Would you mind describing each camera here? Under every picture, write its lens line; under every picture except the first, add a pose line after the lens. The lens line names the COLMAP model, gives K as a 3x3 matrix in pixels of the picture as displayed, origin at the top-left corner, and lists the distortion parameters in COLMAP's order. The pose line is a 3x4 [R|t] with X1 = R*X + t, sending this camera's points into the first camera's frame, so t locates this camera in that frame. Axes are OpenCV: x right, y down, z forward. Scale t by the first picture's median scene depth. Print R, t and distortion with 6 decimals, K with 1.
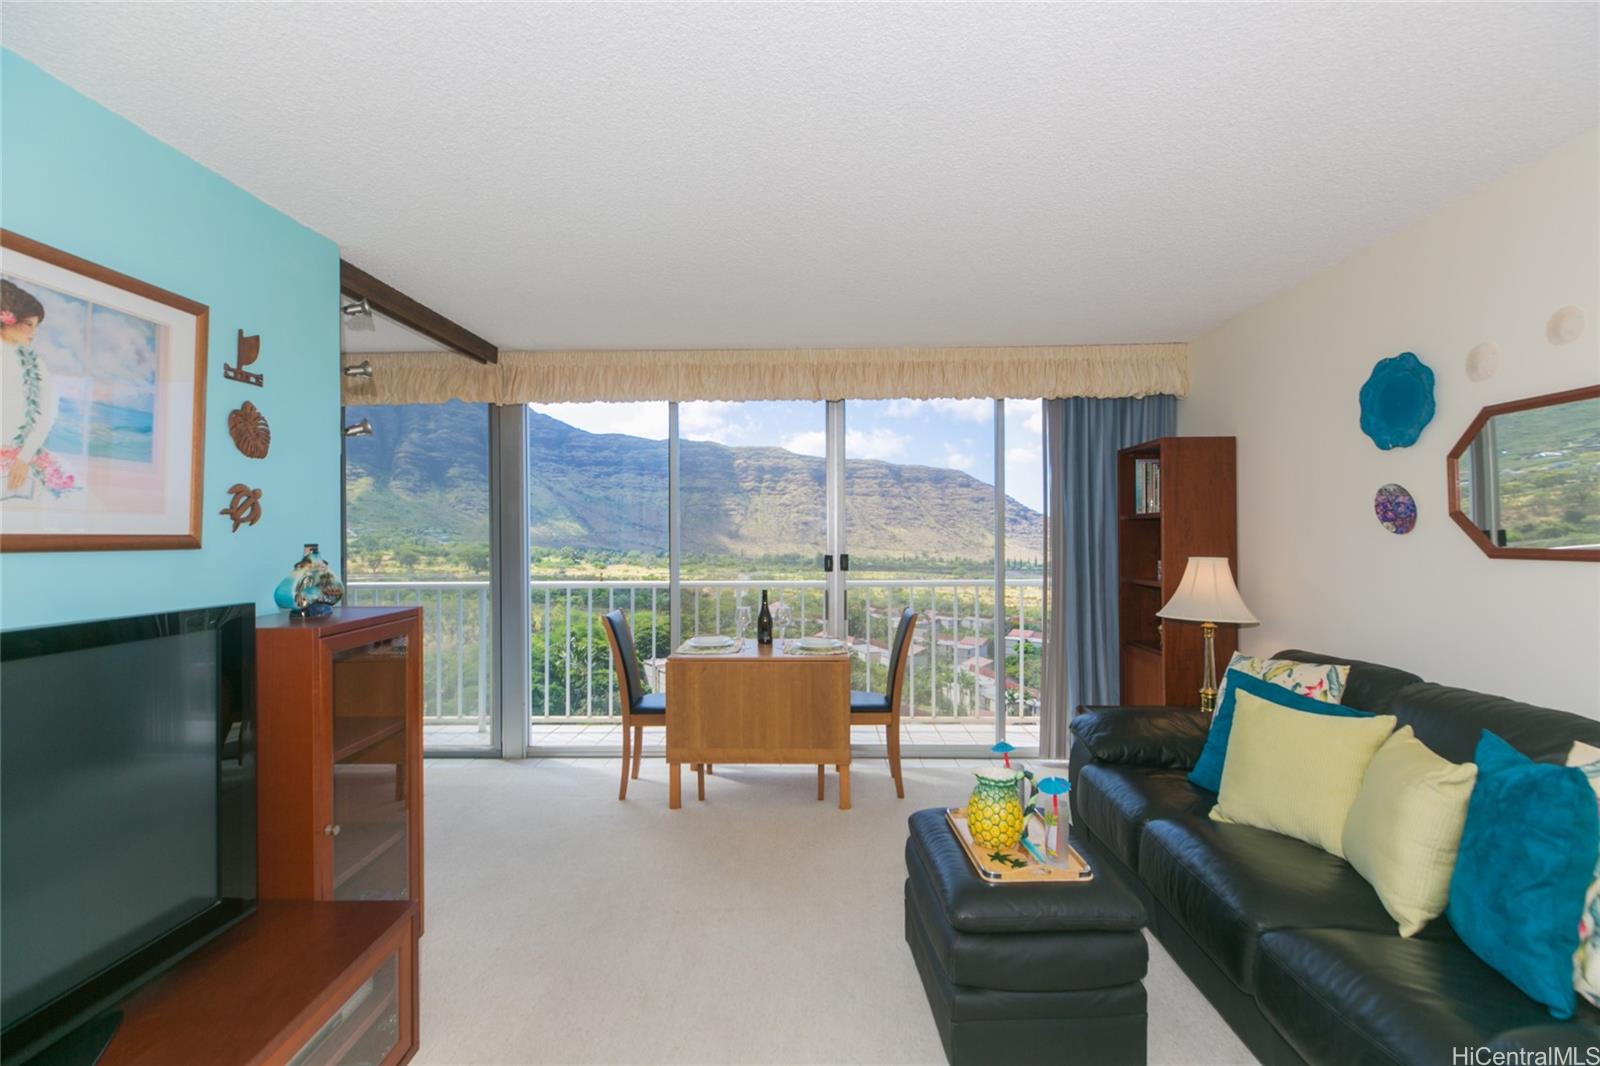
lens RADIAL K [[715.3, 0, 805.6], [0, 715.3, 526.0], [0, 0, 1]] dist [0.013362, -0.008342]
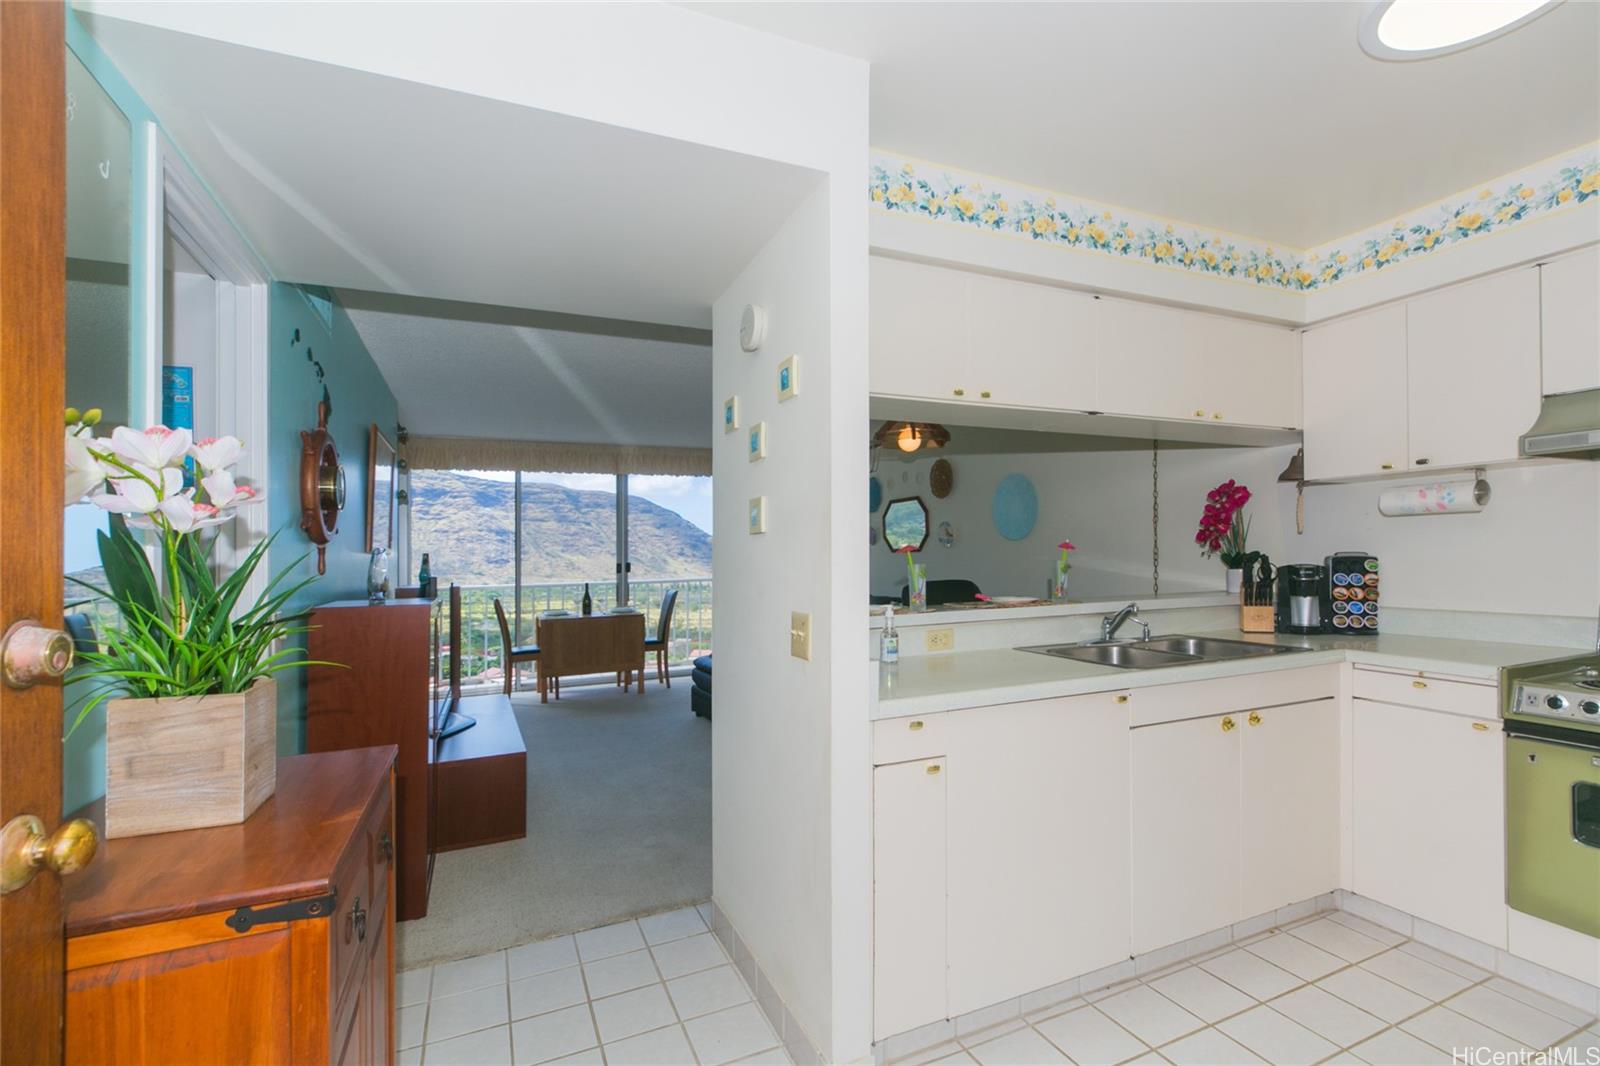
lens RADIAL K [[715.3, 0, 818.3], [0, 715.3, 525.0], [0, 0, 1]] dist [0.013362, -0.008342]
pose [[0.898522, 0.002317, 0.438923, -0.369156], [0.014315, 0.999299, -0.034581, 0.019424], [-0.438696, 0.037355, 0.897859, -0.938645]]
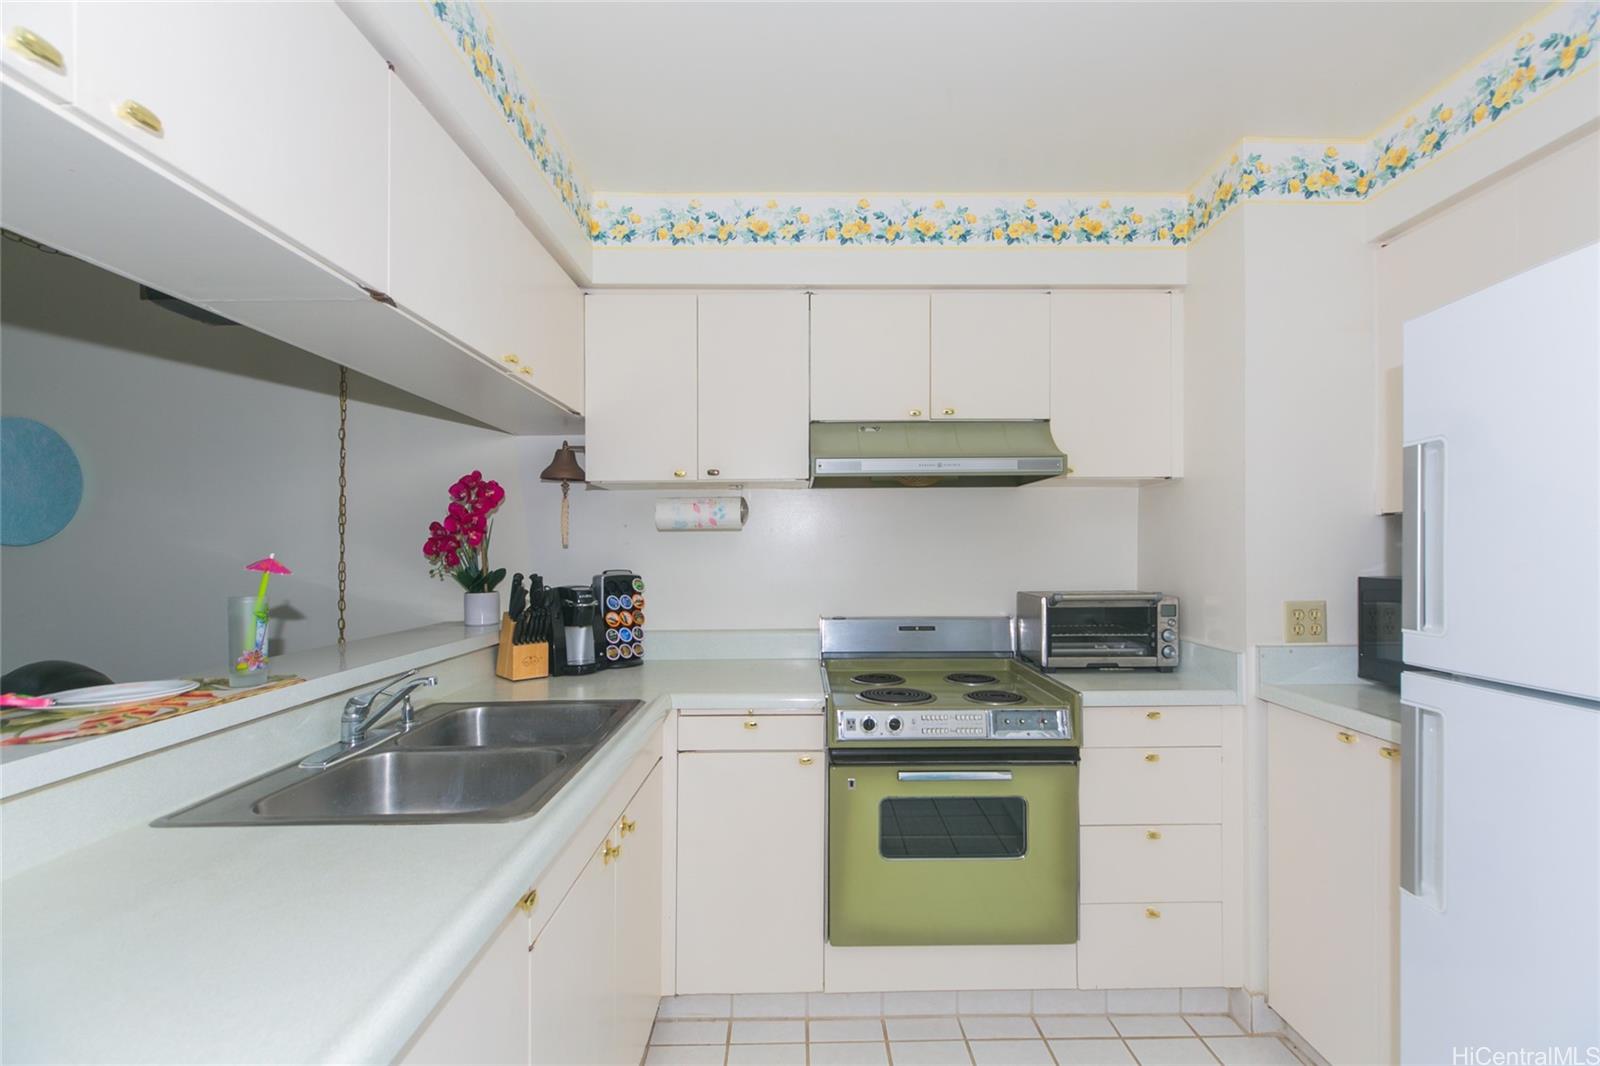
lens RADIAL K [[715.3, 0, 809.6], [0, 715.3, 556.6], [0, 0, 1]] dist [0.013362, -0.008342]
pose [[-0.038027, -0.008426, 0.999241, -0.165824], [0.000028, 0.999964, 0.008433, 0.011264], [-0.999277, 0.000349, -0.038026, -0.620992]]
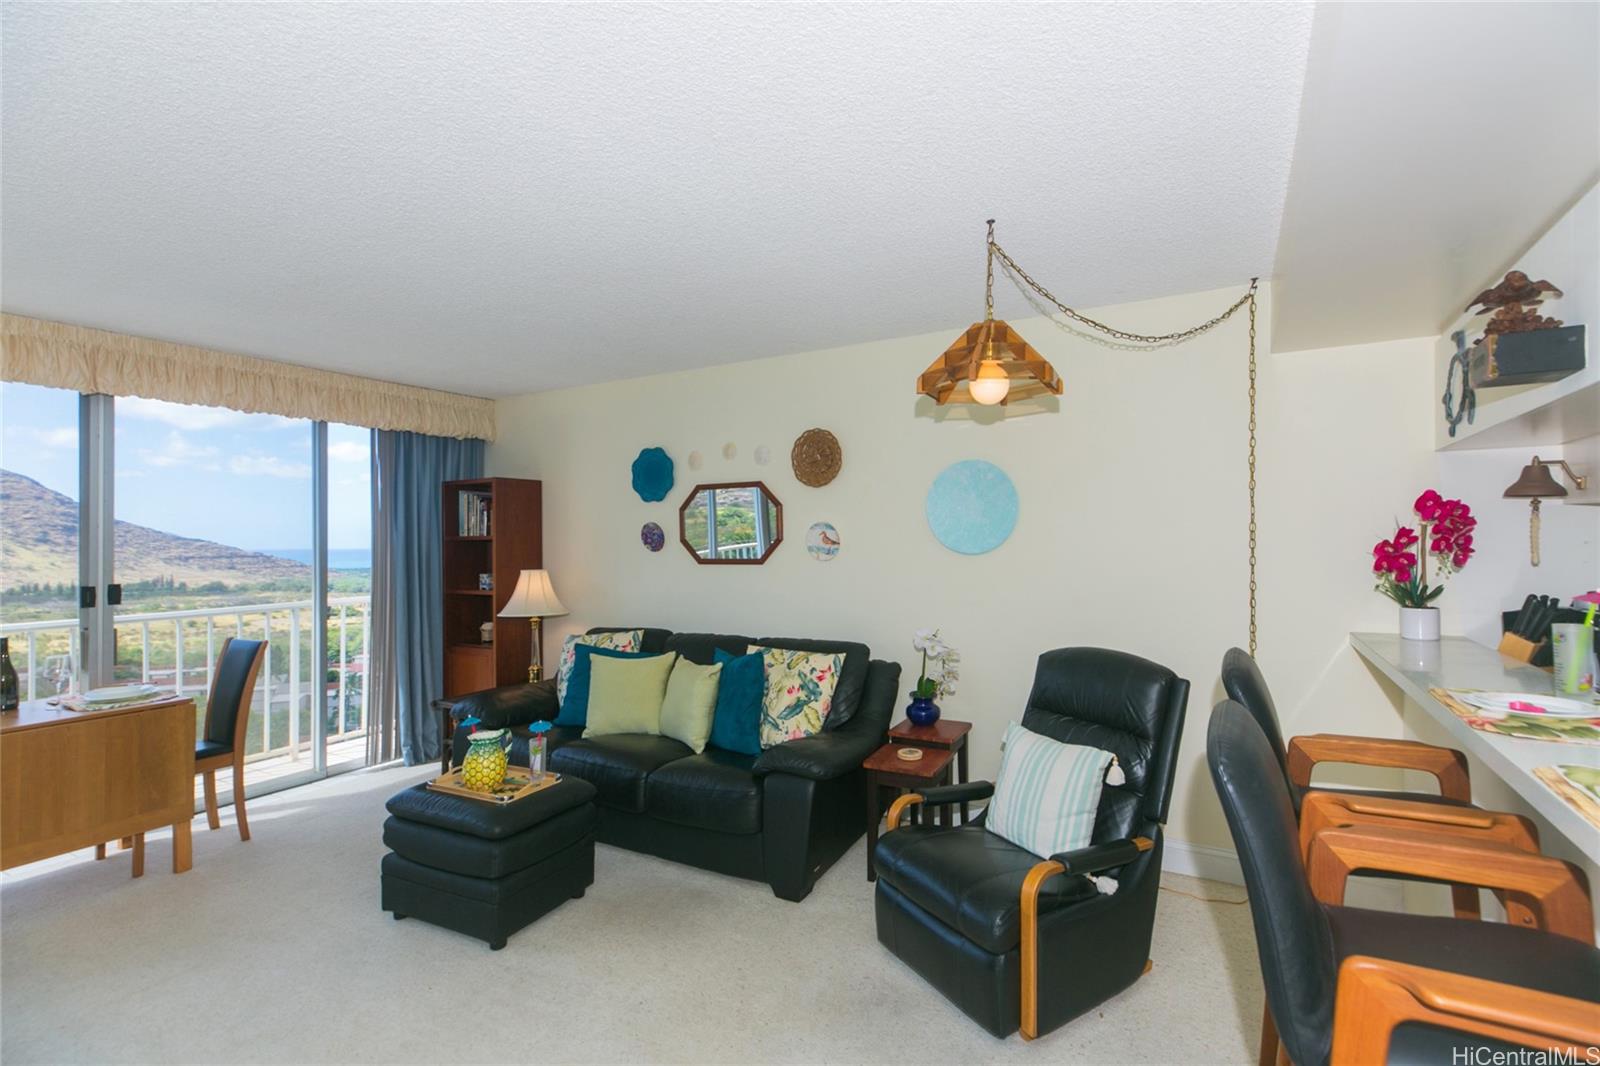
lens RADIAL K [[715.3, 0, 827.5], [0, 715.3, 525.1], [0, 0, 1]] dist [0.013362, -0.008342]
pose [[0.459086, 0.015977, 0.888248, -0.380737], [-0.000991, 0.999847, -0.017472, -0.017130], [-0.888391, 0.007140, 0.459032, -0.117344]]
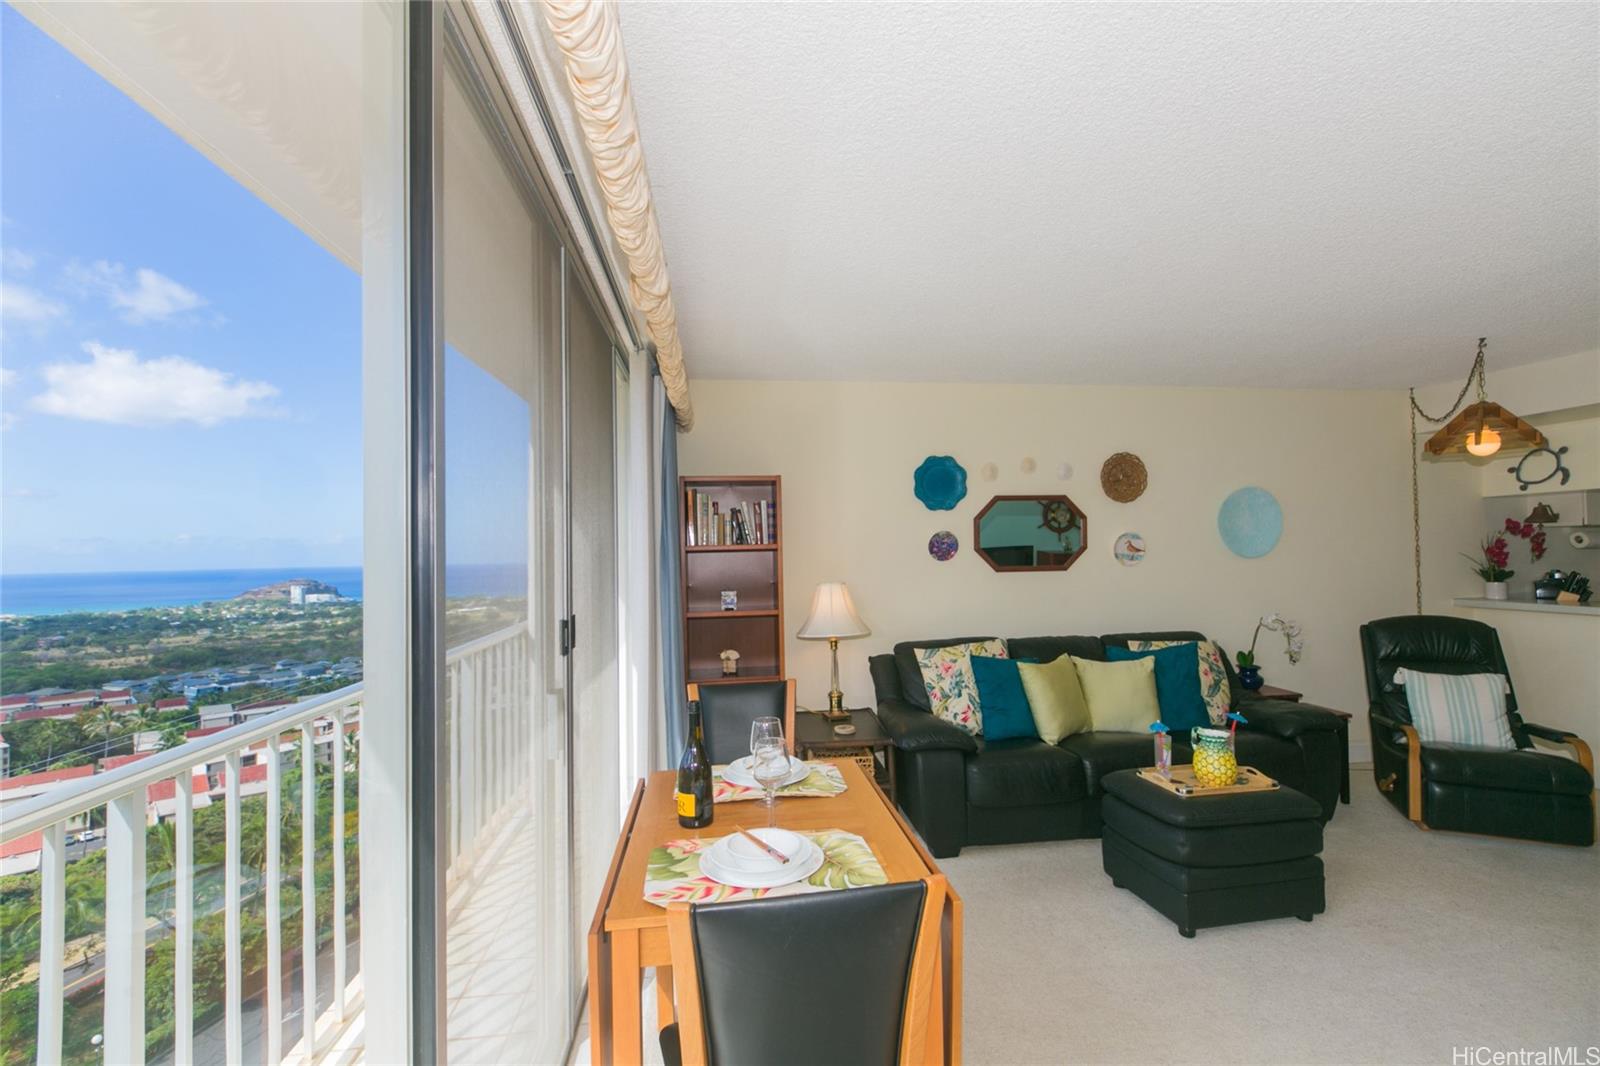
lens RADIAL K [[715.3, 0, 794.7], [0, 715.3, 535.4], [0, 0, 1]] dist [0.013362, -0.008342]
pose [[-0.140123, 0.030446, 0.989666, -0.599499], [0.004688, 0.999536, -0.030086, 0.000362], [-0.990123, 0.000424, -0.140201, 1.188345]]
